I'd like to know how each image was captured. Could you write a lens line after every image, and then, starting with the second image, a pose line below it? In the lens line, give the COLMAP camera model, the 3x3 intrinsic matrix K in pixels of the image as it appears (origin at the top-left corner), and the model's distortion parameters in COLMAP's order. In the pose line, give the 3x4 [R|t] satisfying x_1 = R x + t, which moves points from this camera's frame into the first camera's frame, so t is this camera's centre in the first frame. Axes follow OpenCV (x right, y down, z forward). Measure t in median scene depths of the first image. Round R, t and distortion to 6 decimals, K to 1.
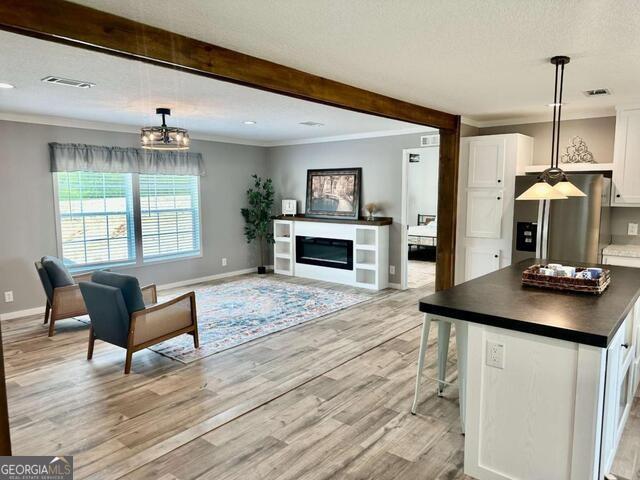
lens RADIAL K [[448.4, 0, 323.6], [0, 448.4, 237.7], [0, 0, 1]] dist [0.012297, -0.011184]
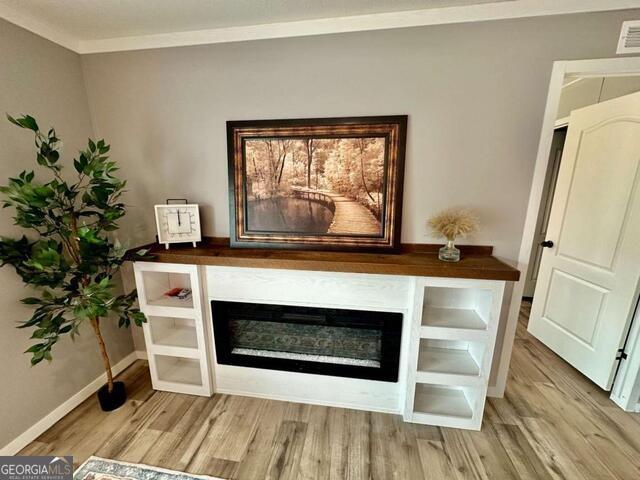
lens RADIAL K [[254.5, 0, 320.9], [0, 254.5, 237.6], [0, 0, 1]] dist [-0.010295, 0.000784]
pose [[0.858173, -0.103454, 0.502829, -0.086075], [0.050429, 0.991735, 0.117978, -0.078781], [-0.510878, -0.075888, 0.856297, 0.791934]]
